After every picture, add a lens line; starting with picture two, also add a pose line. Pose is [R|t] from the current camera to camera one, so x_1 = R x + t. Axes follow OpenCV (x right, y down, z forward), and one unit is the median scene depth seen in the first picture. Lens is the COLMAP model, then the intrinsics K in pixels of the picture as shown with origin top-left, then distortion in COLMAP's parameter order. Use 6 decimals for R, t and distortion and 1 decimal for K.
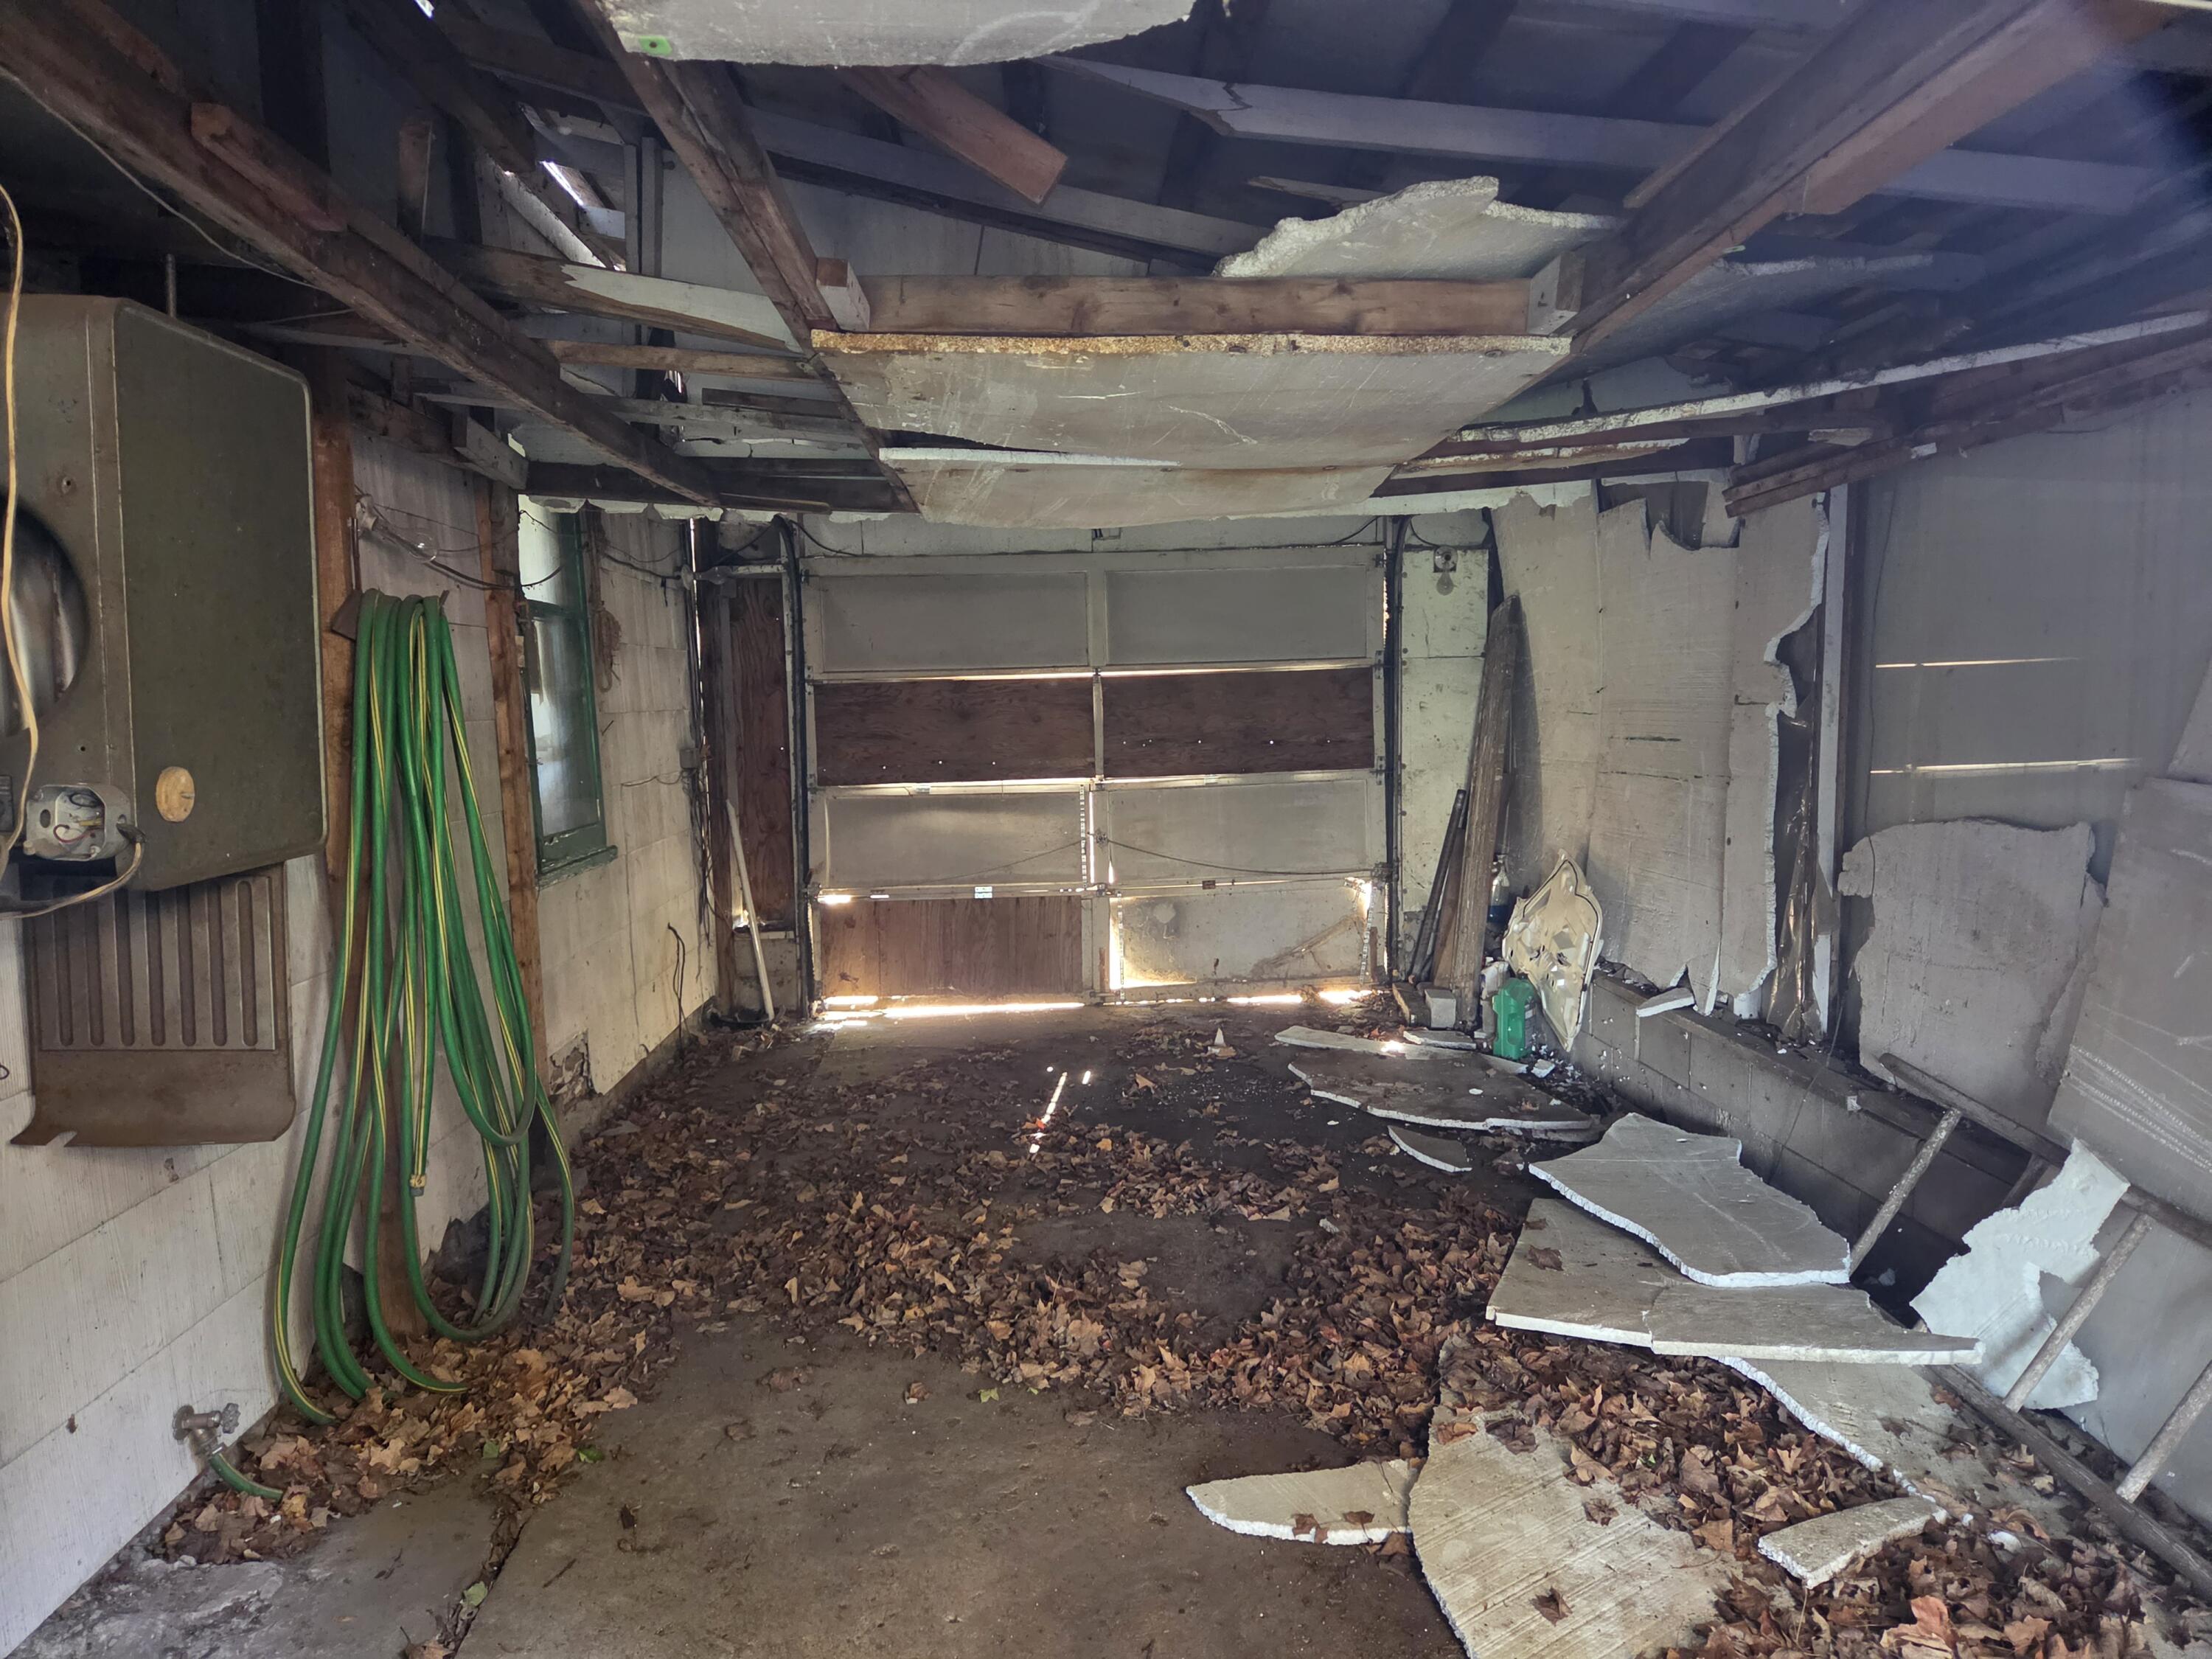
lens RADIAL K [[1499.1, 0, 1101.5], [0, 1499.1, 810.3], [0, 0, 1]] dist [0.060814, -0.053535]
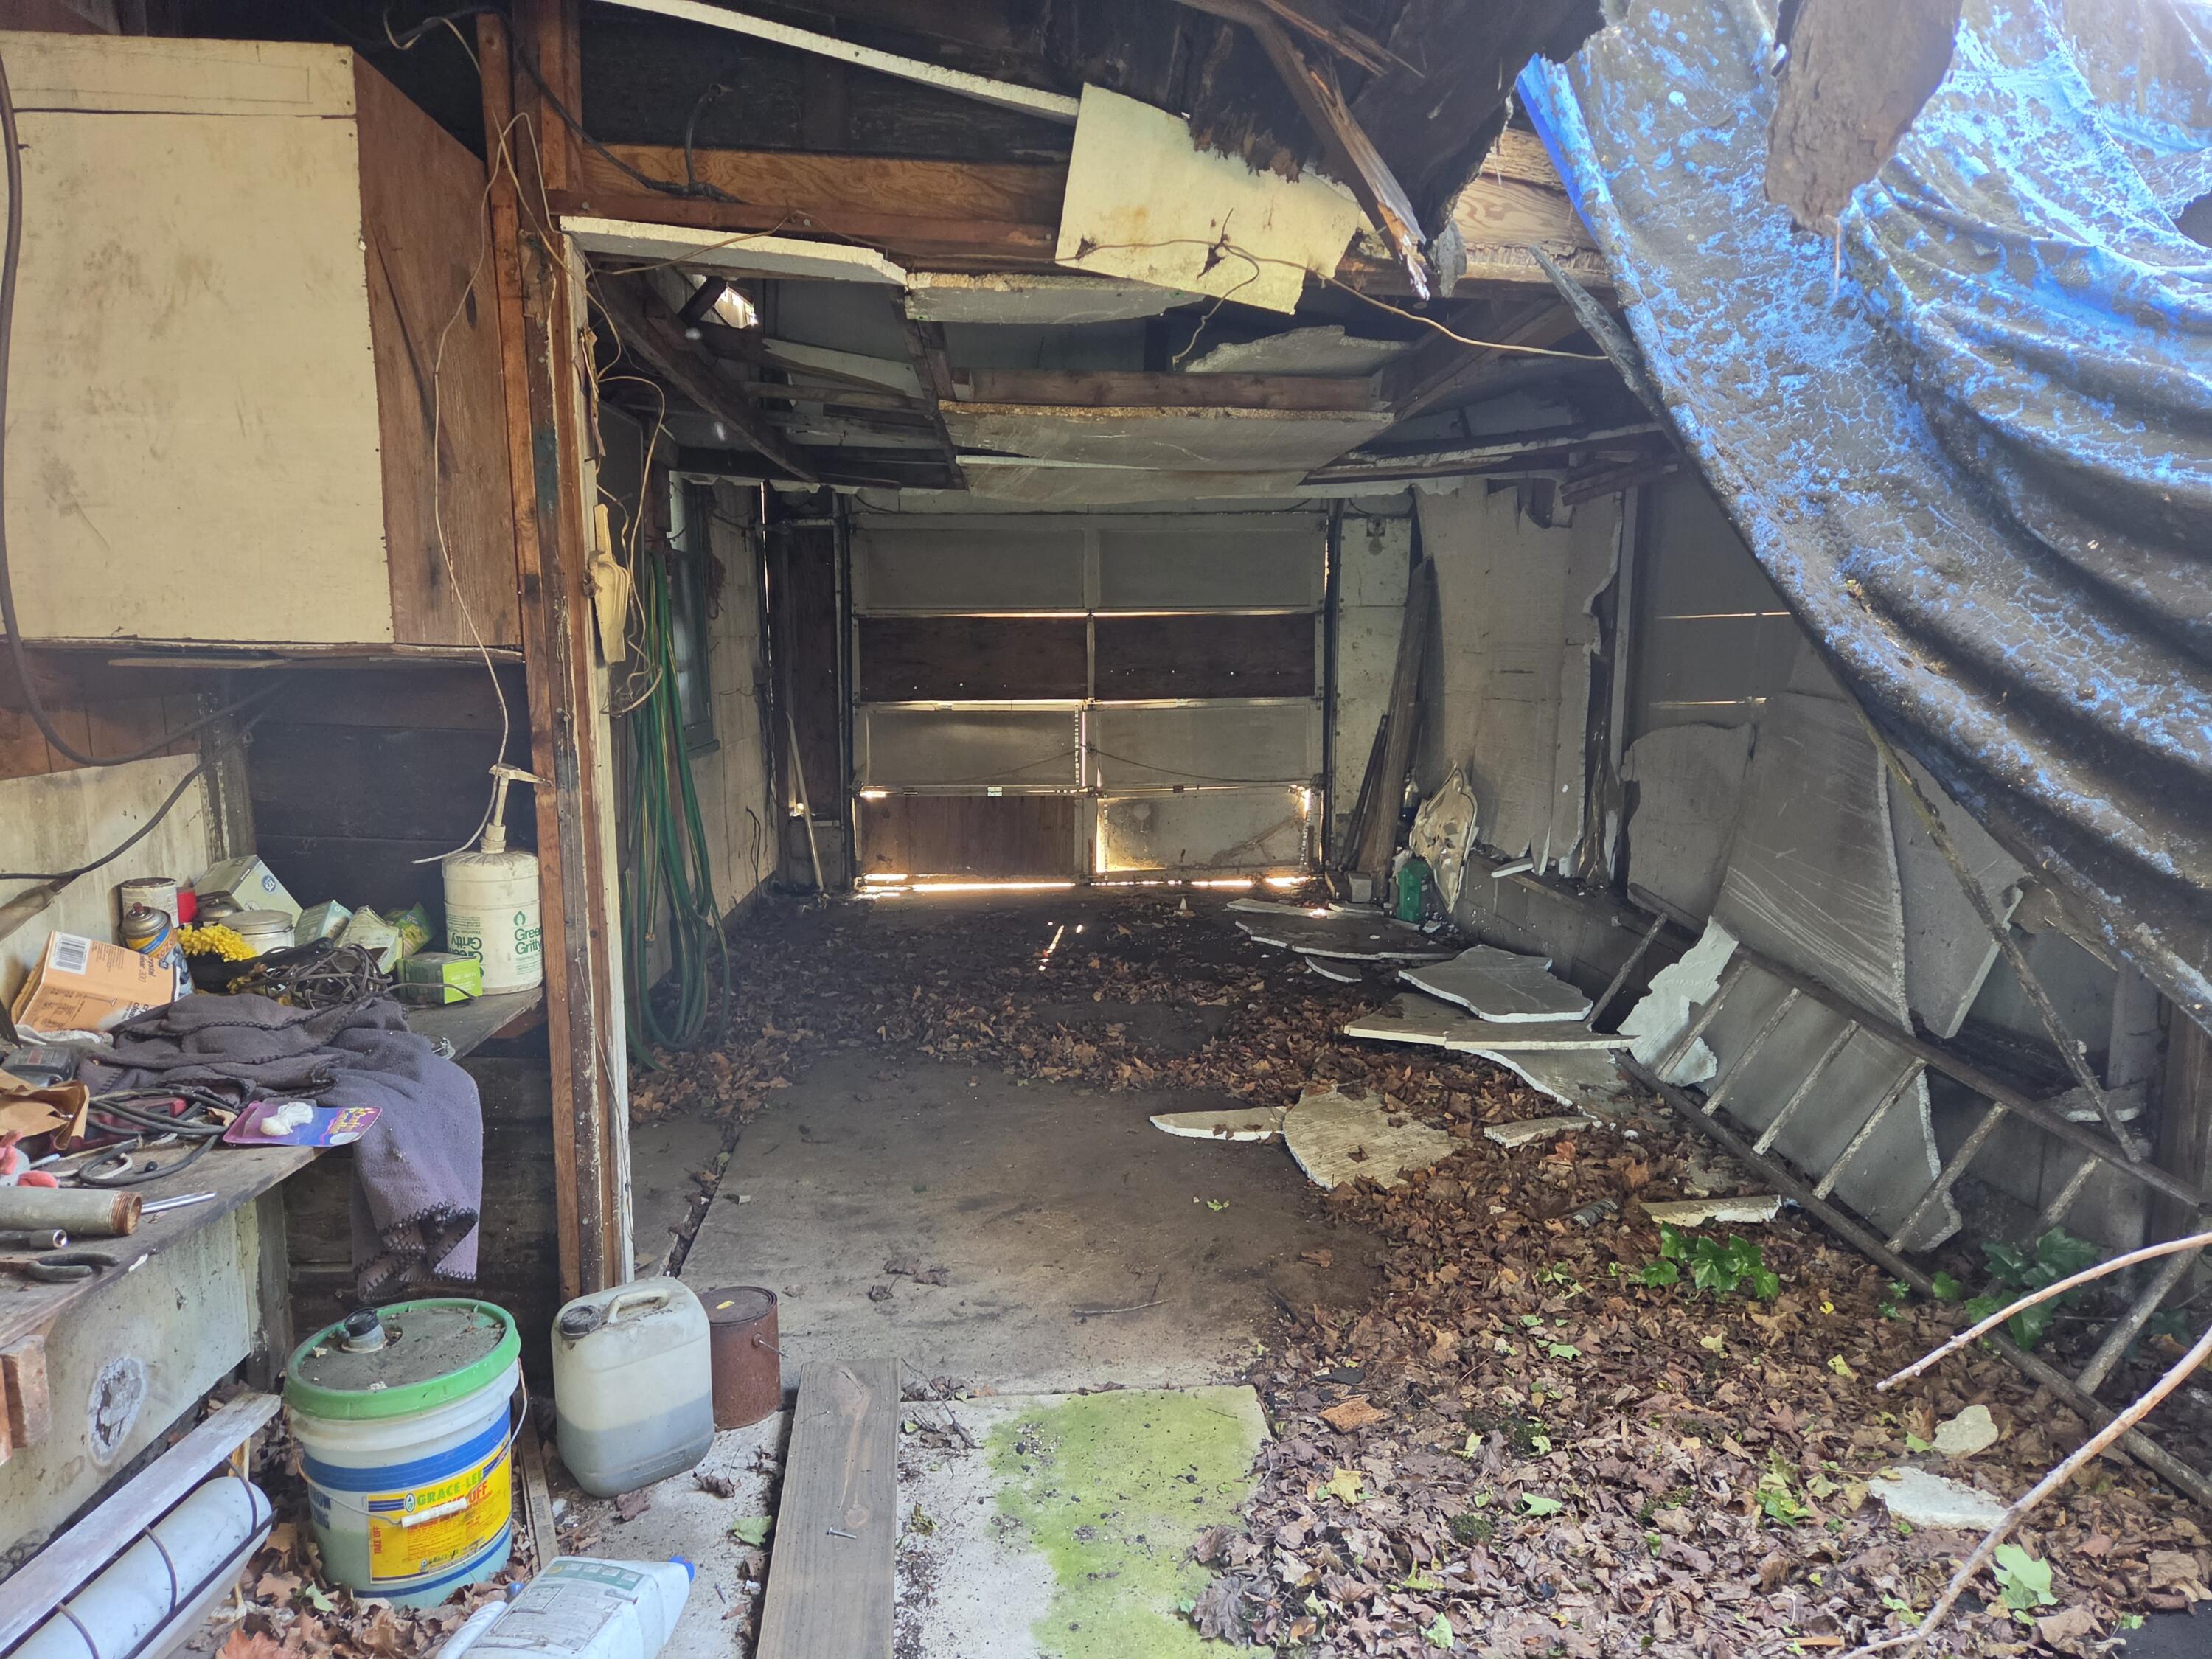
lens RADIAL K [[1486.9, 0, 1106.4], [0, 1486.9, 818.0], [0, 0, 1]] dist [0.071572, -0.072707]
pose [[0.999676, 0.017367, 0.018611, -0.015525], [-0.018150, 0.998918, 0.042809, 0.036629], [-0.017848, -0.043133, 0.998910, -0.355818]]
